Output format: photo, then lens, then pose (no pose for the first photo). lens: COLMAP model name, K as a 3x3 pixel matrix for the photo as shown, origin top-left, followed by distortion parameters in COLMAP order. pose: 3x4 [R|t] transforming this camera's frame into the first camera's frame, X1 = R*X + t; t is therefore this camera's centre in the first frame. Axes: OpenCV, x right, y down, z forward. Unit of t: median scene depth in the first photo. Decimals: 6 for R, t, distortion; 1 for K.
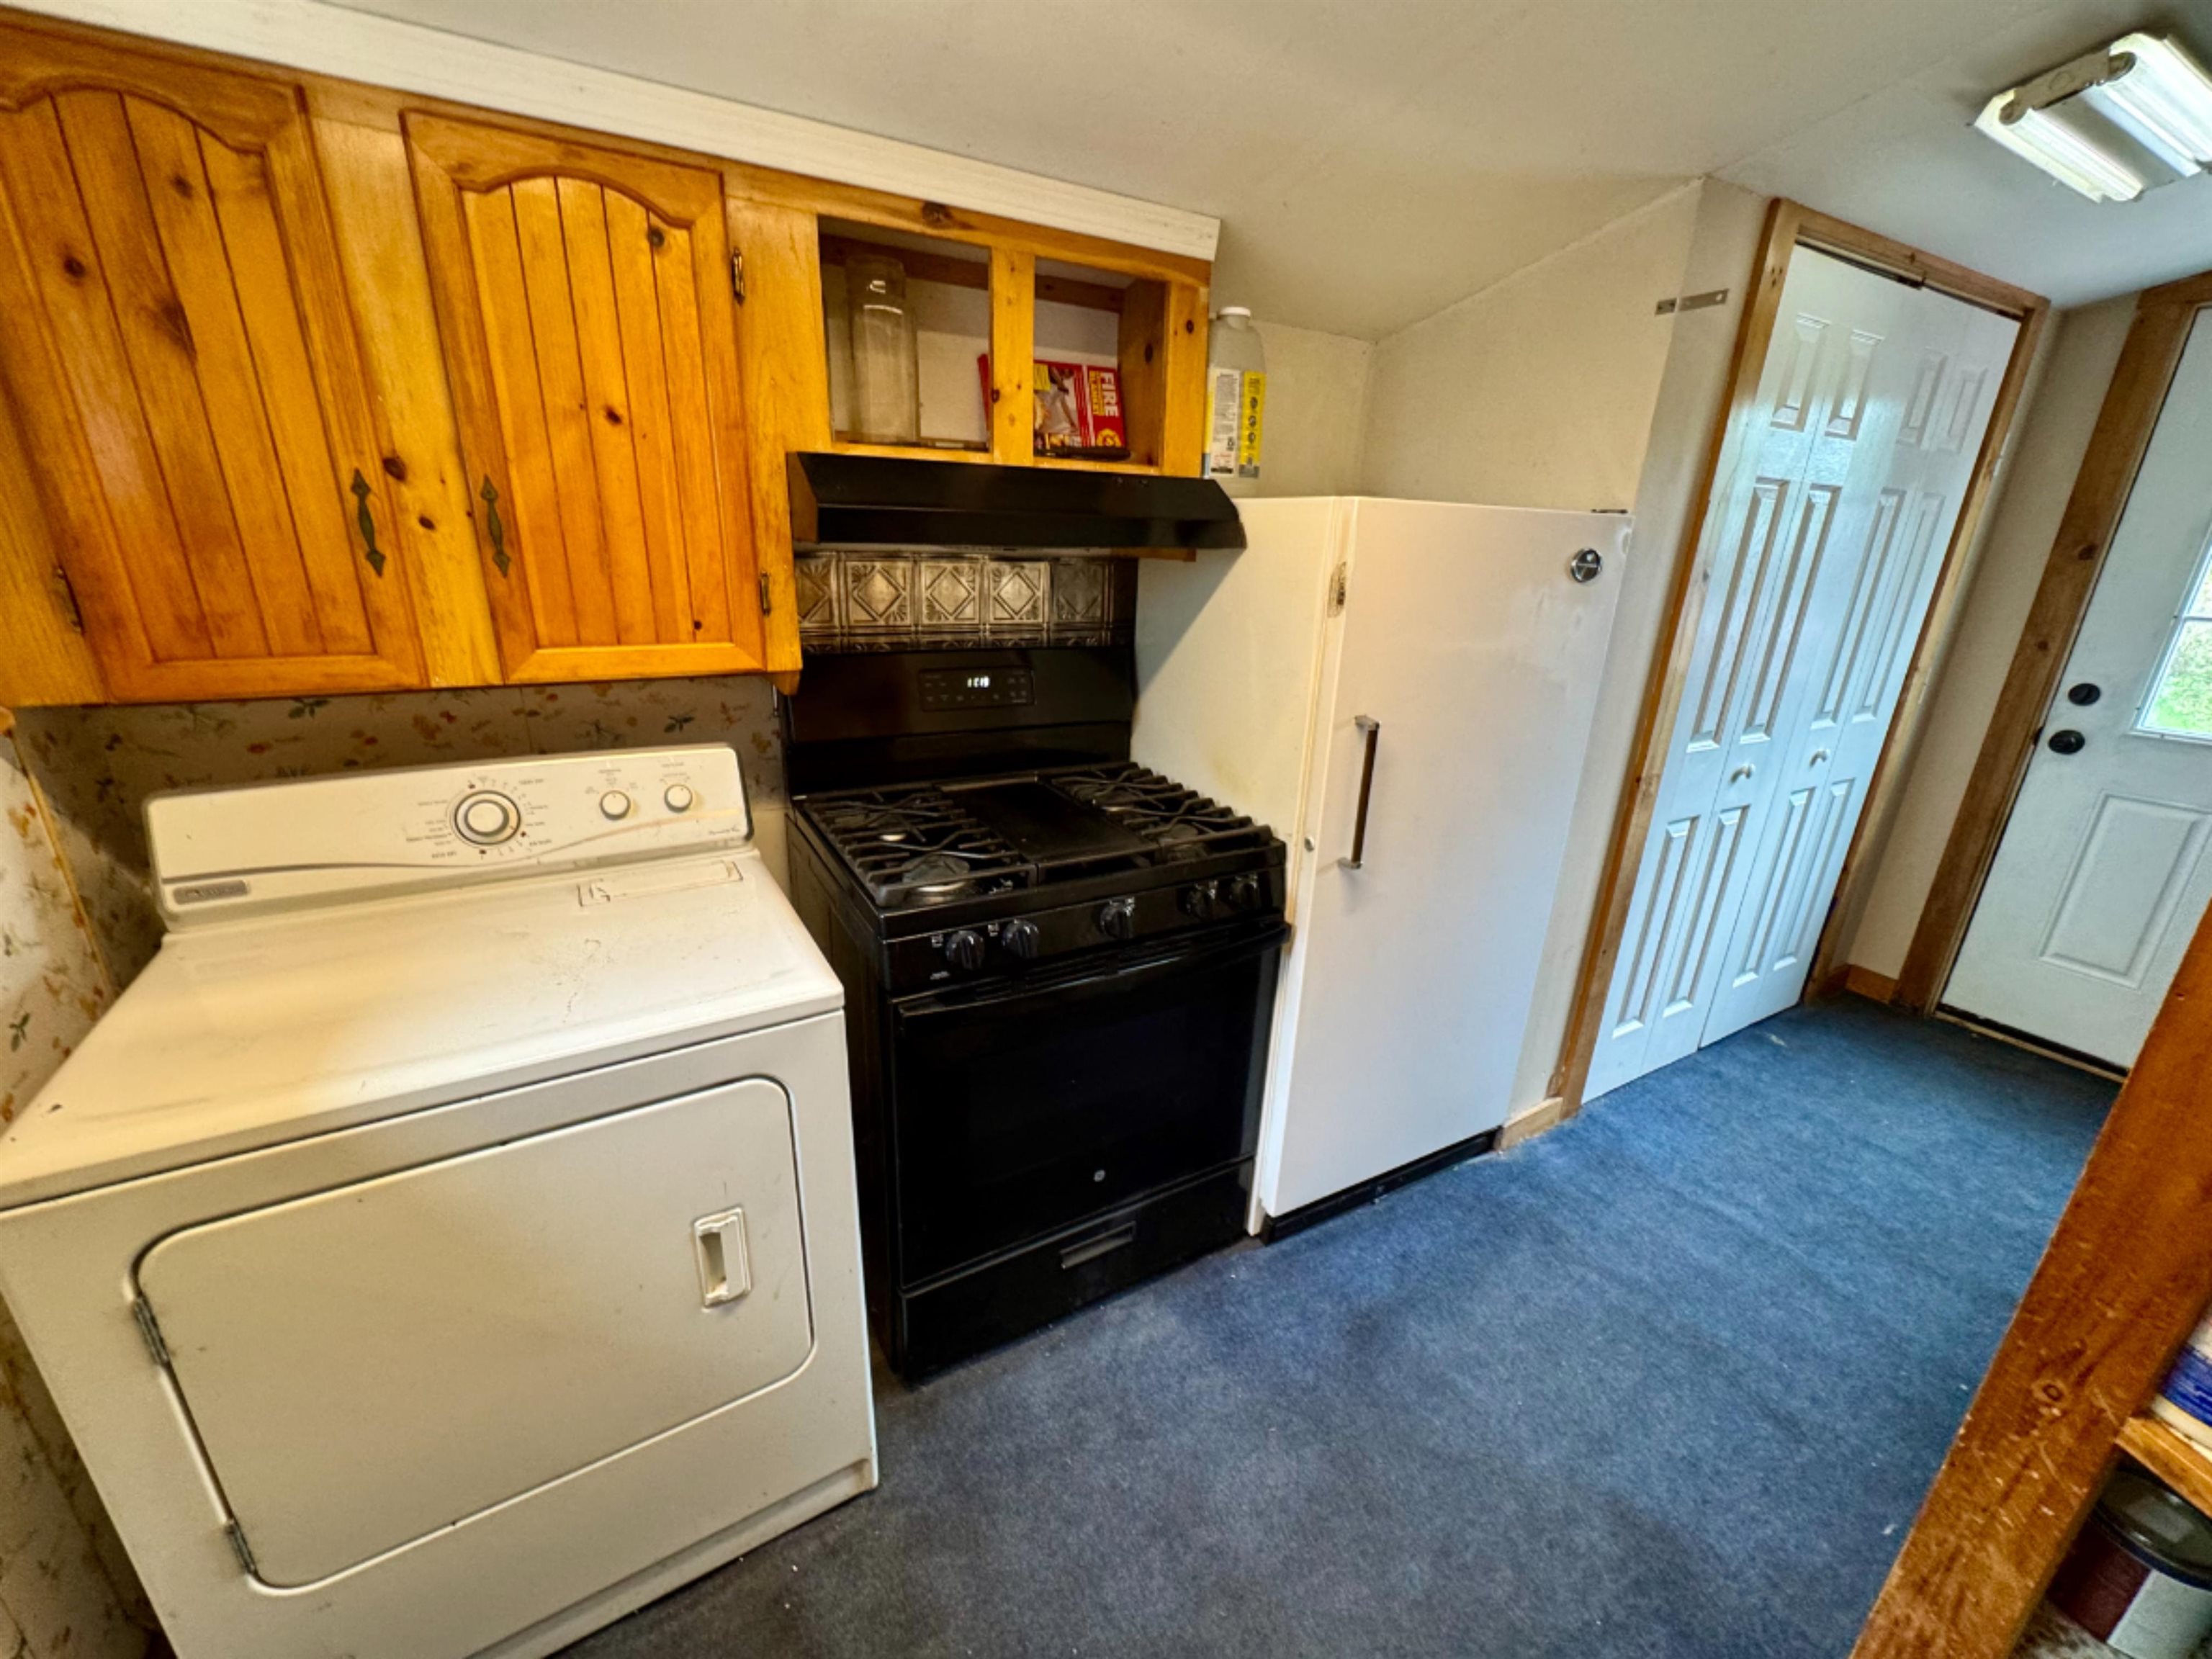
lens RADIAL K [[881.7, 0, 1103.0], [0, 881.7, 827.6], [0, 0, 1]] dist [-0.004631, 0.000712]
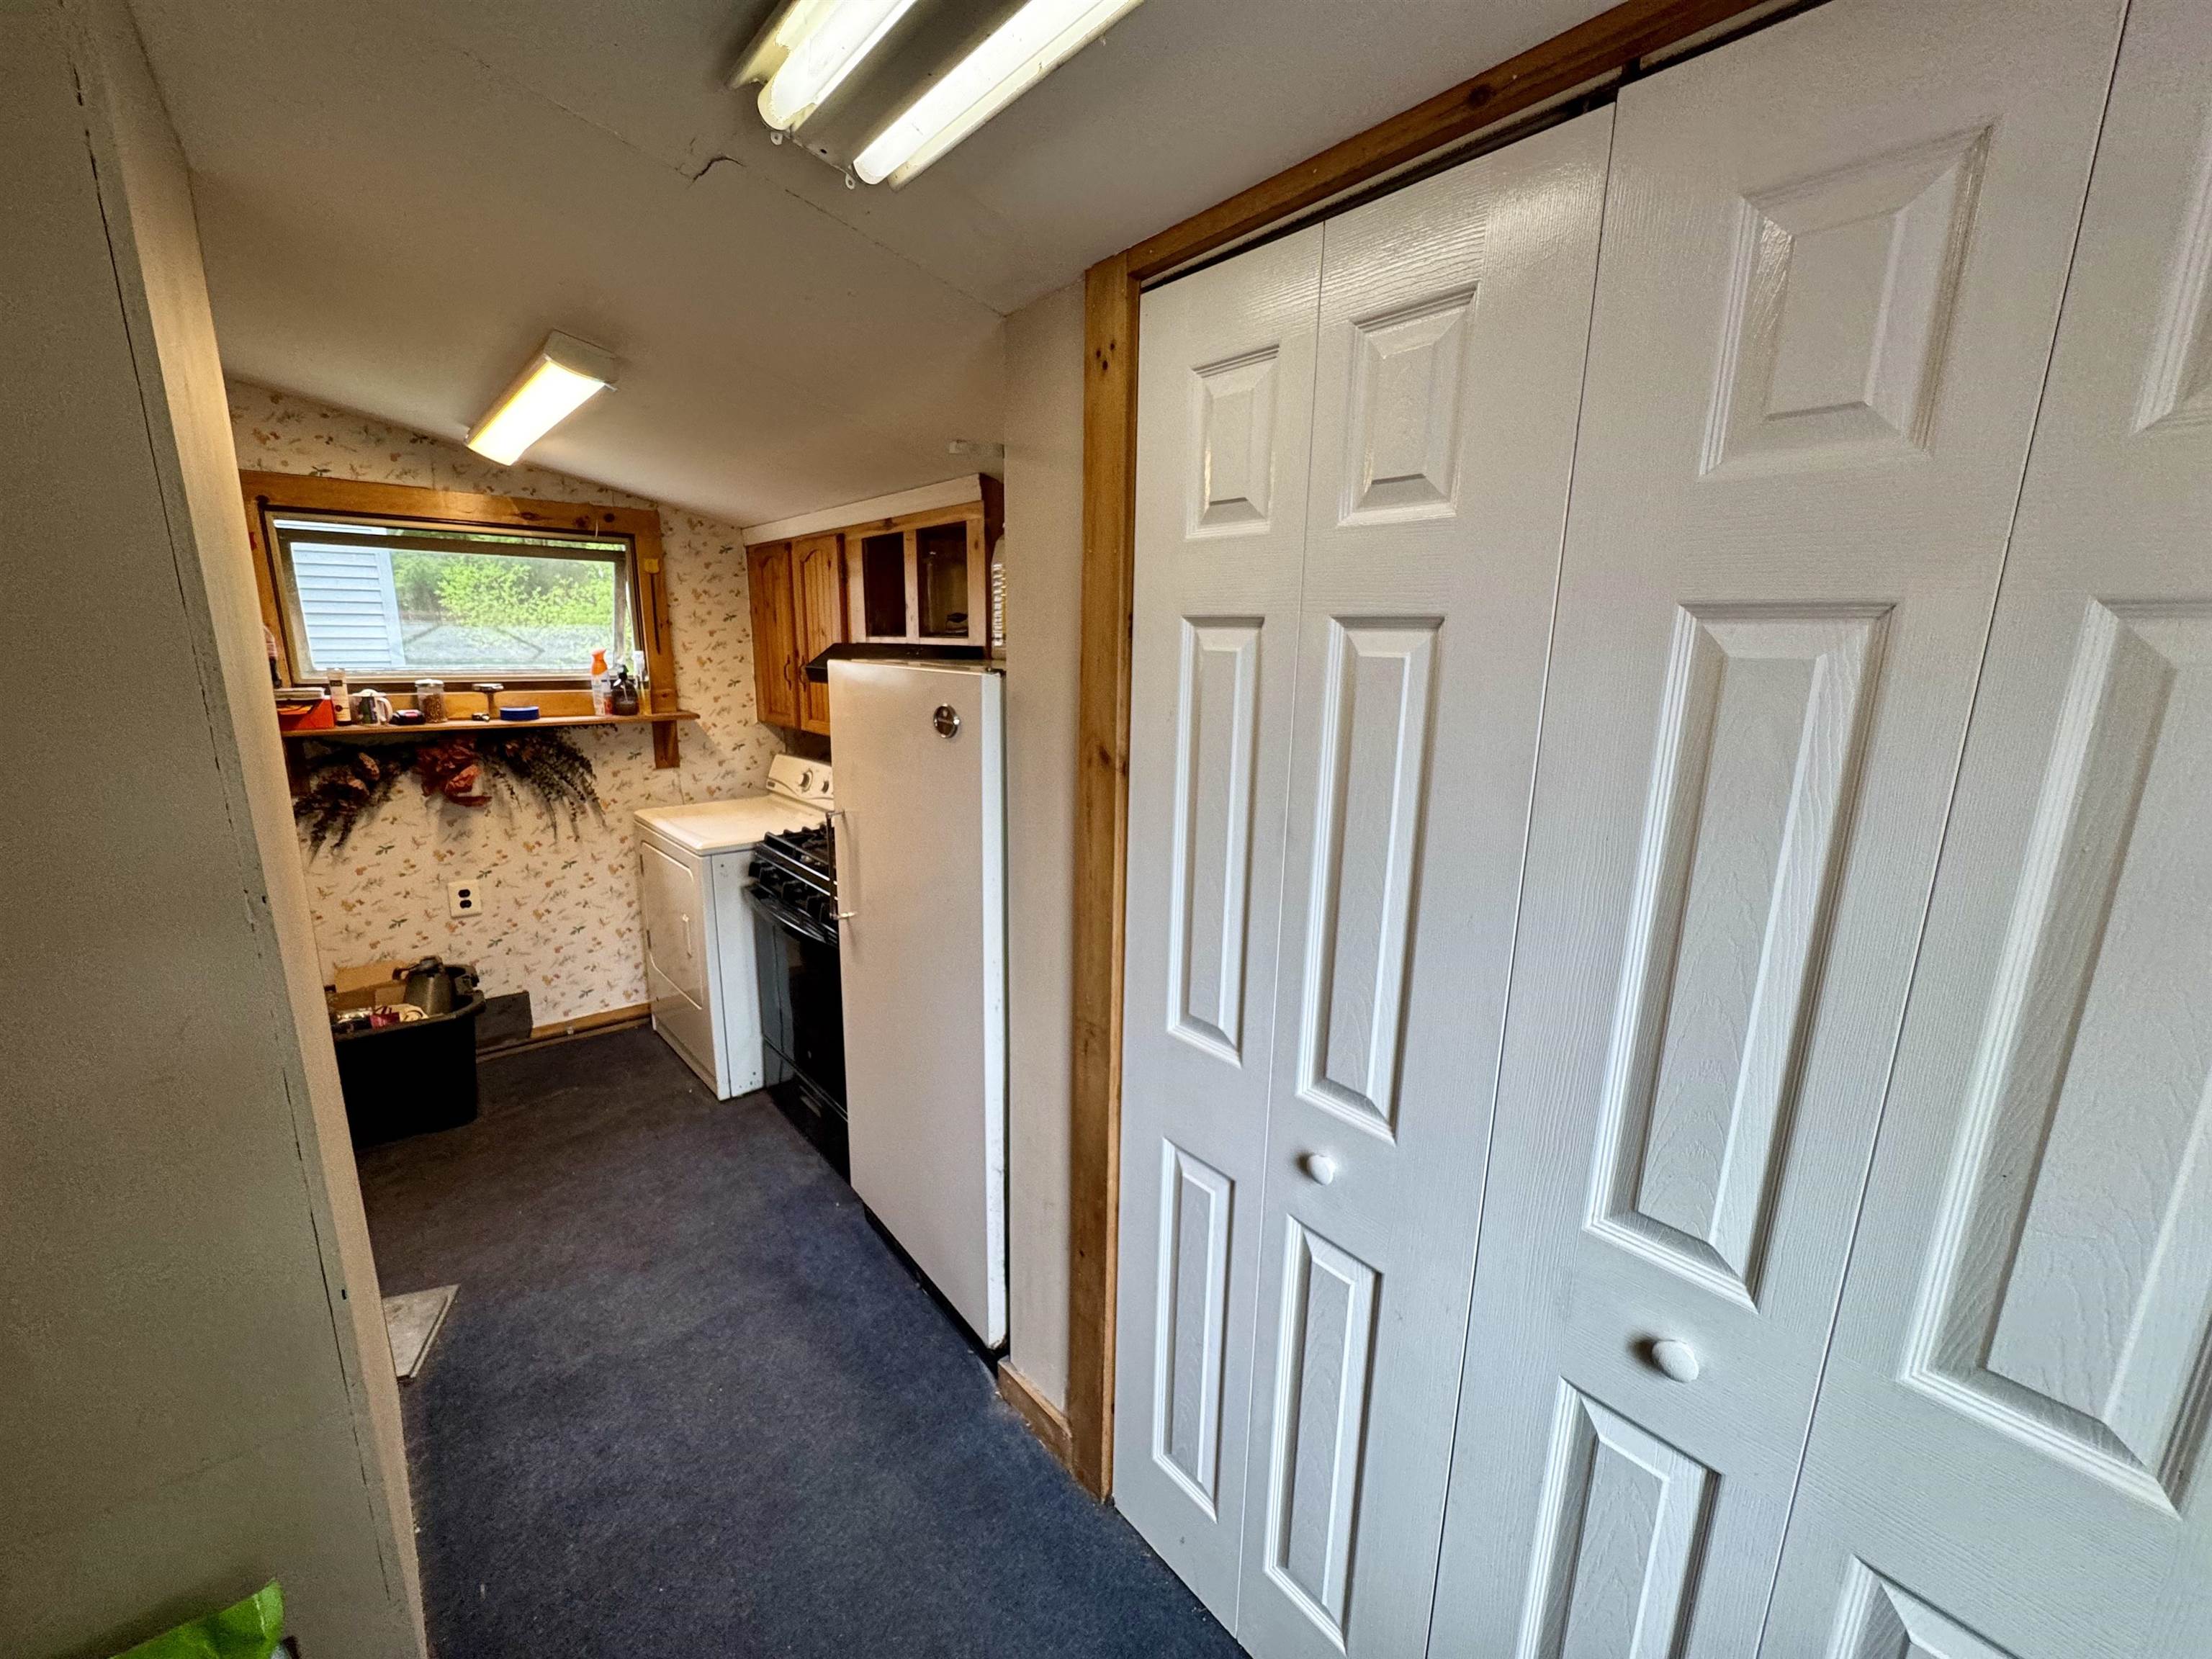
lens RADIAL K [[881.7, 0, 1108.0], [0, 881.7, 827.2], [0, 0, 1]] dist [-0.004631, 0.000712]
pose [[0.193678, 0.175753, -0.965194, 1.975423], [-0.326411, 0.939317, 0.105542, -0.439213], [0.925173, 0.294608, 0.239293, 1.213402]]
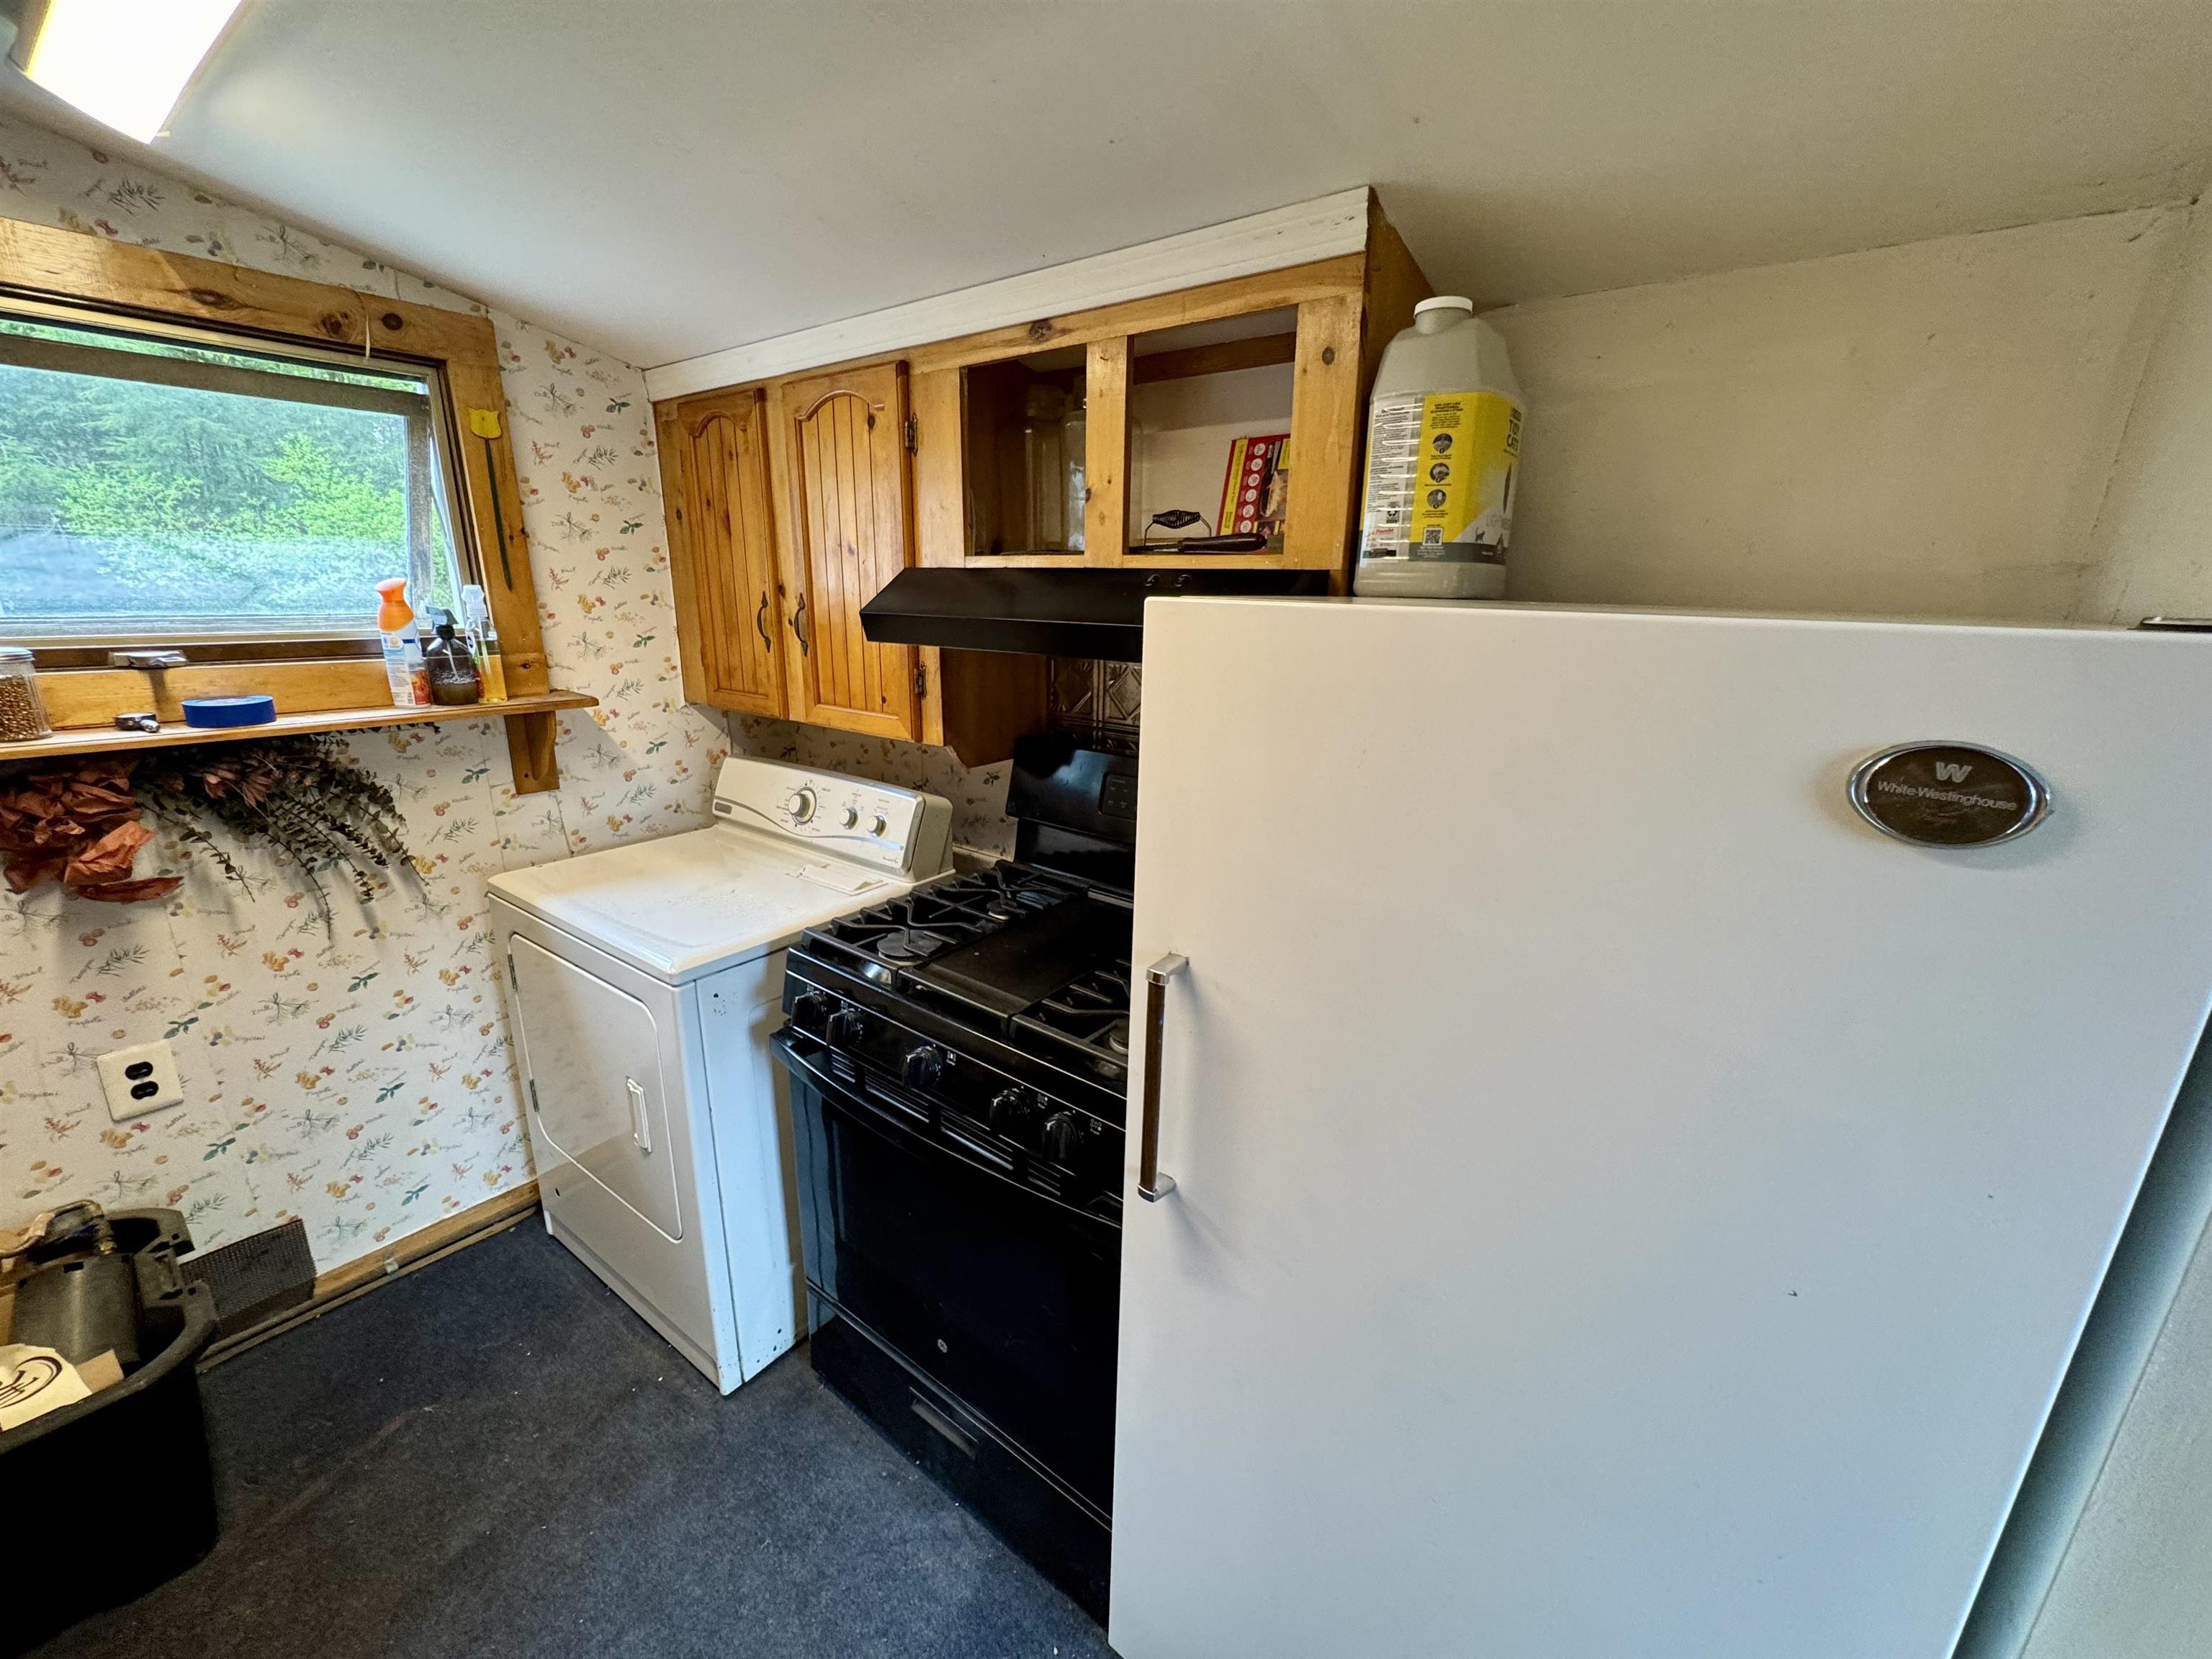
lens RADIAL K [[881.7, 0, 1108.4], [0, 881.7, 827.7], [0, 0, 1]] dist [-0.004631, 0.000712]
pose [[0.392004, 0.220851, -0.893061, 0.894247], [-0.302513, 0.947717, 0.101581, -0.289326], [0.868803, 0.230342, 0.438319, 0.775162]]
